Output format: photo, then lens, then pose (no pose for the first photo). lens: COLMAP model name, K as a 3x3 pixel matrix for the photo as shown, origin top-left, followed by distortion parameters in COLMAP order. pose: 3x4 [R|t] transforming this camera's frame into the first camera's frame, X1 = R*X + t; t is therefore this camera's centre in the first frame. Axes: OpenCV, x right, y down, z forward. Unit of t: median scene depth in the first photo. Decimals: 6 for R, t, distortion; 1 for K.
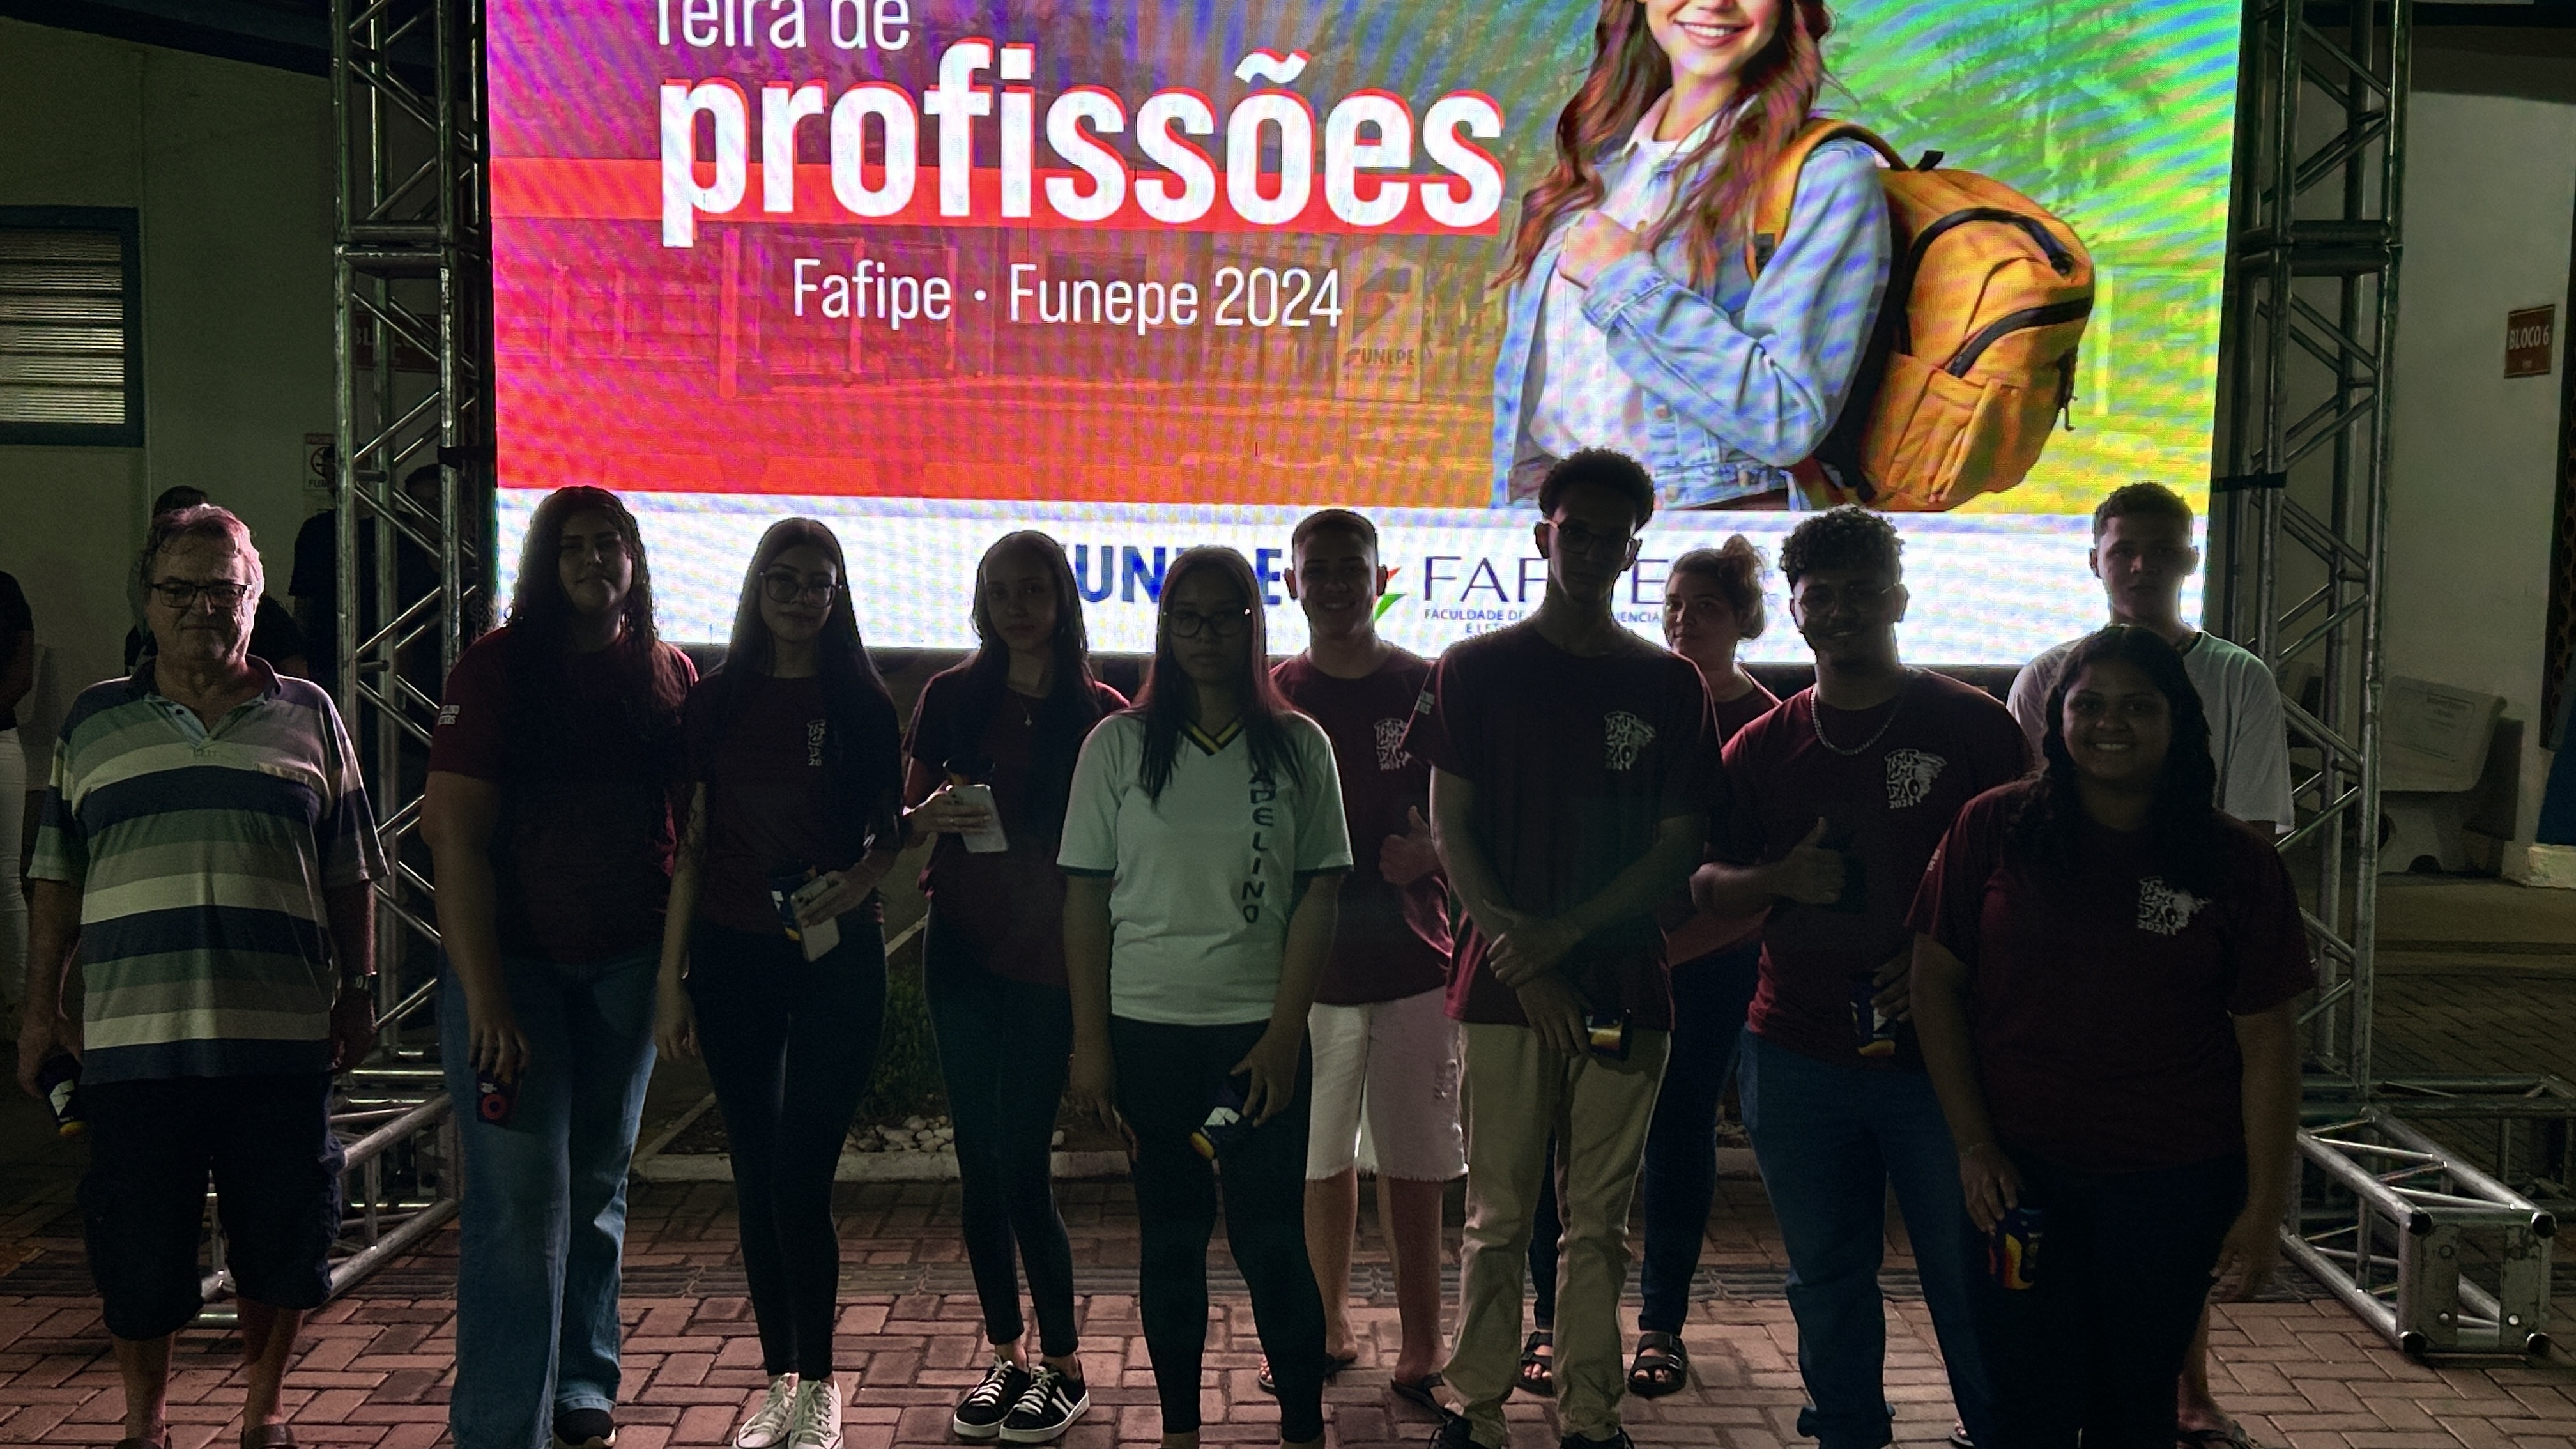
lens RADIAL K [[2747.4, 0, 1275.7], [0, 2747.4, 704.8], [0, 0, 1]] dist [0.017994, -0.028904]
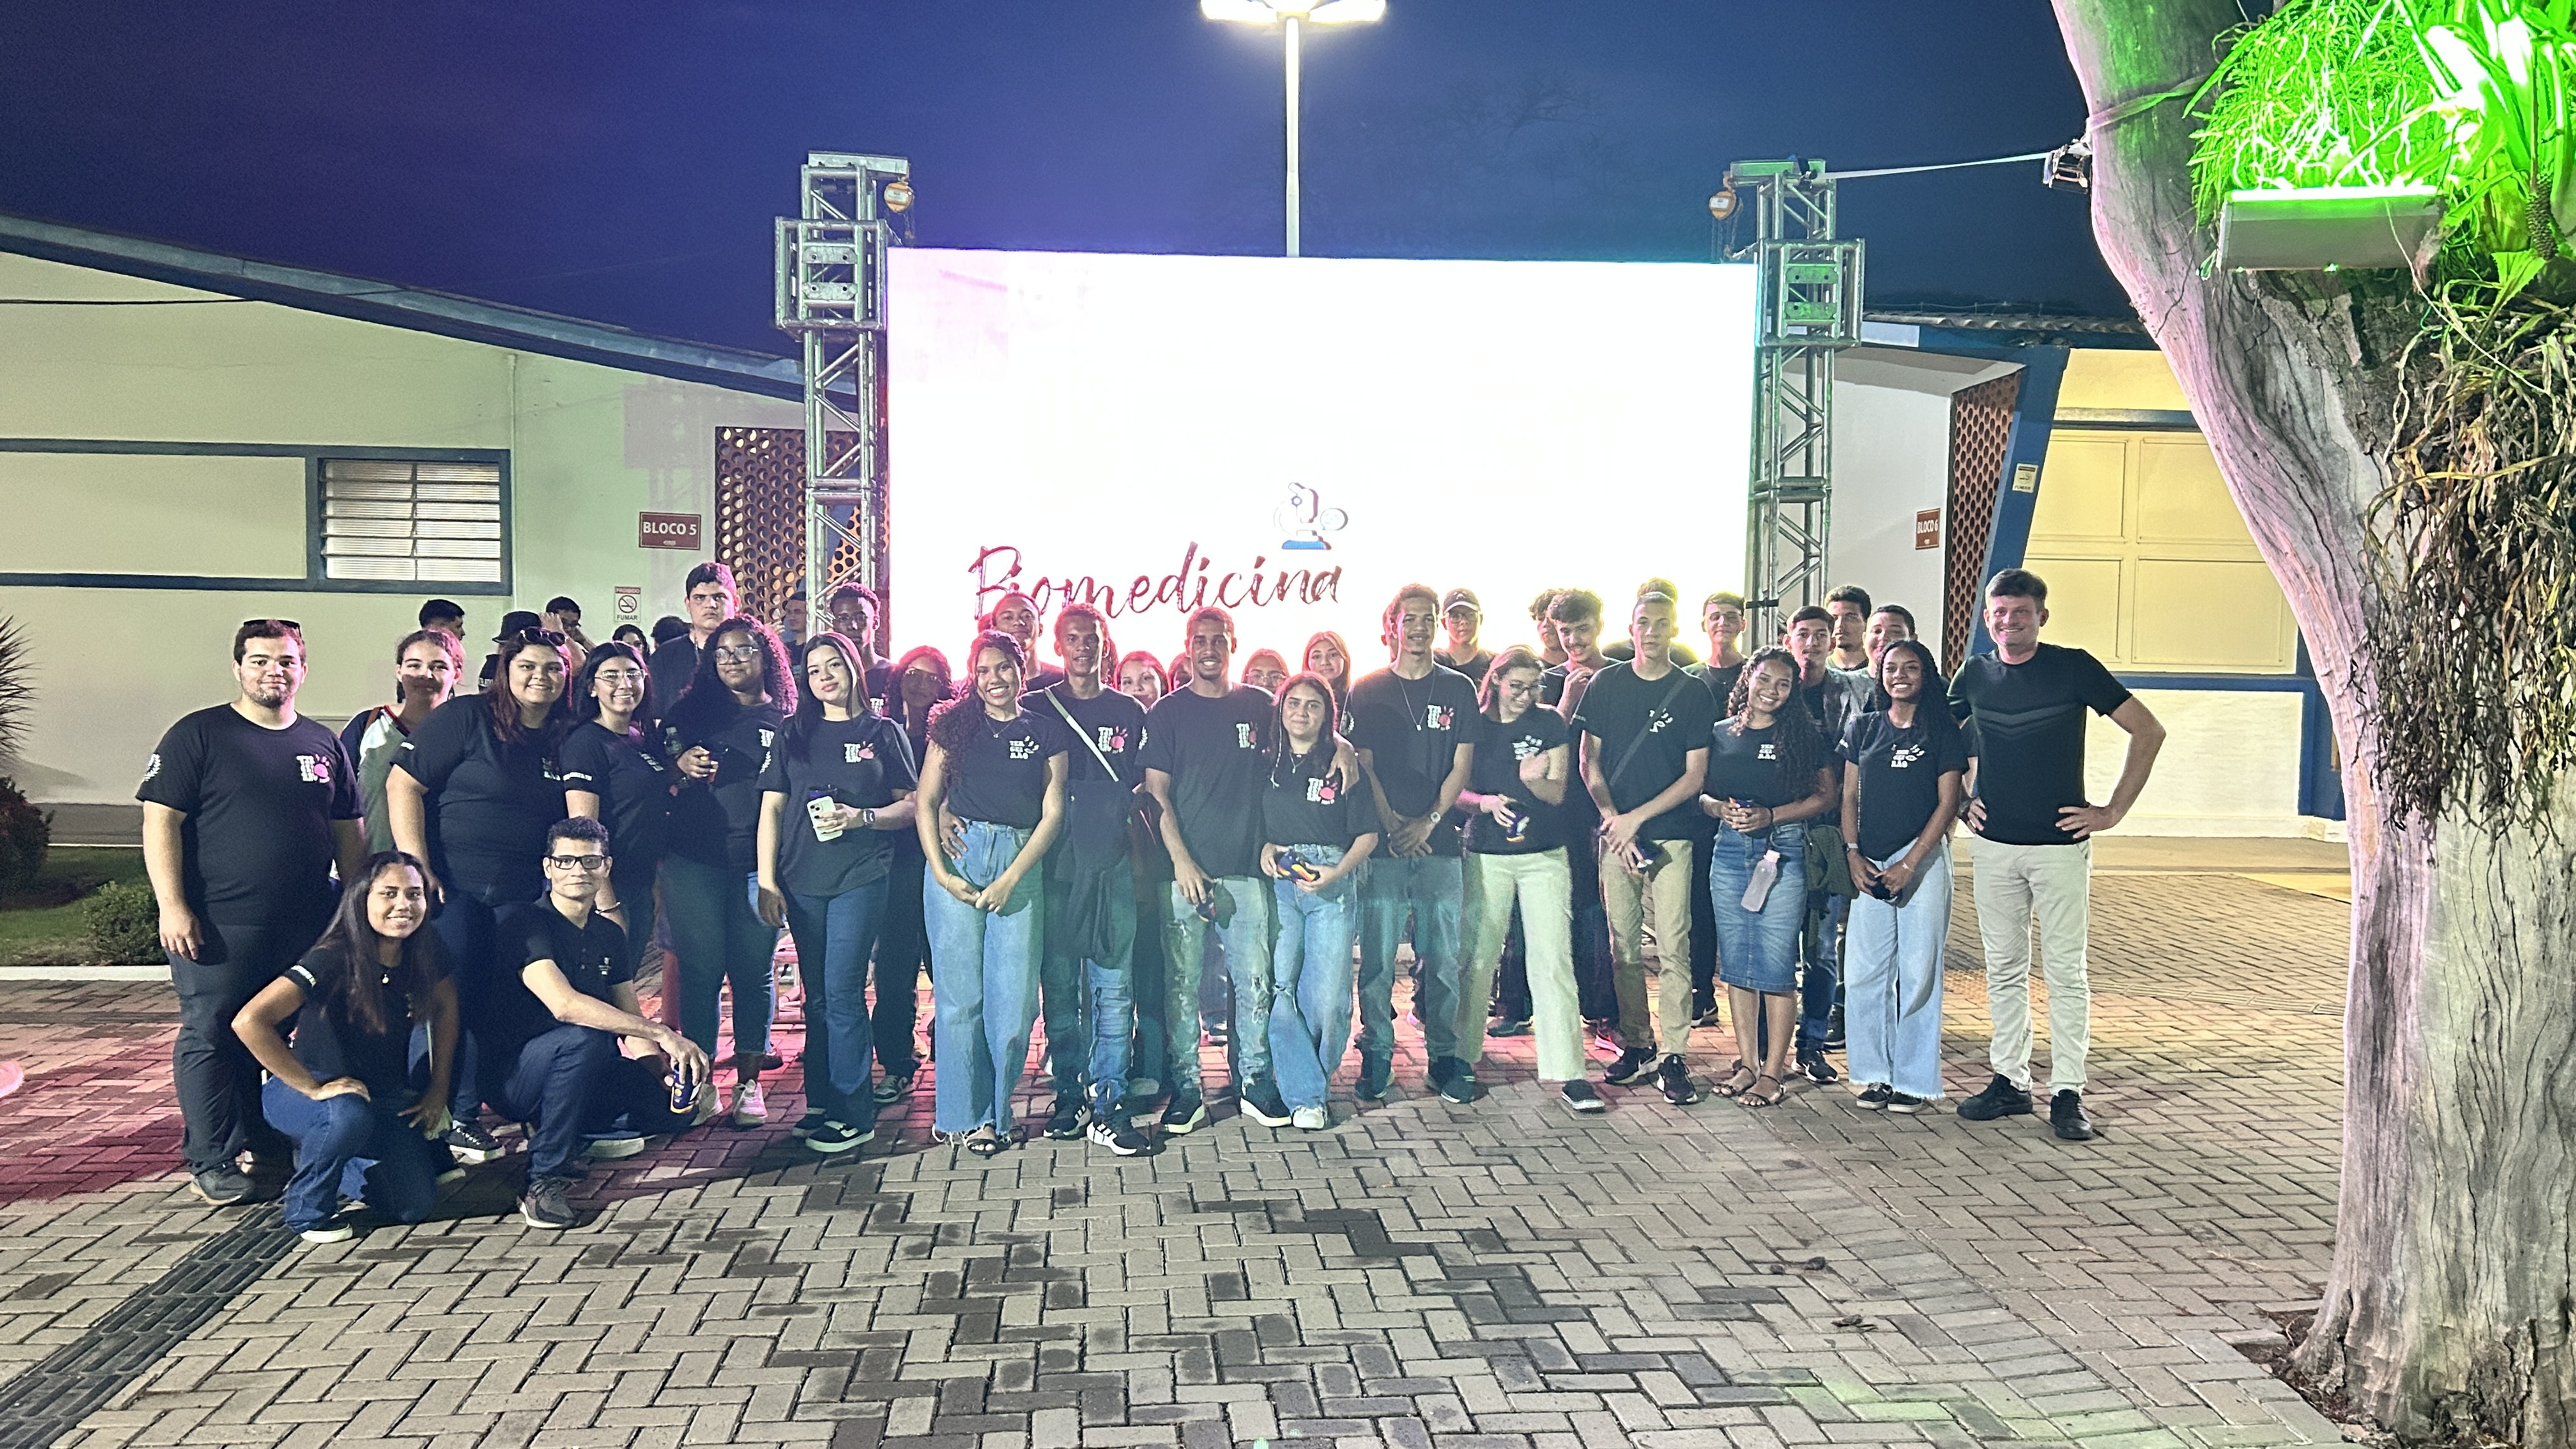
lens RADIAL K [[1960.2, 0, 1283.4], [0, 1960.2, 740.2], [0, 0, 1]] dist [0.000432, 0.000999]
pose [[0.996478, -0.011345, 0.083079, -0.119118], [0.012993, 0.999729, -0.019319, 0.042508], [-0.082837, 0.020331, 0.996356, -0.408890]]
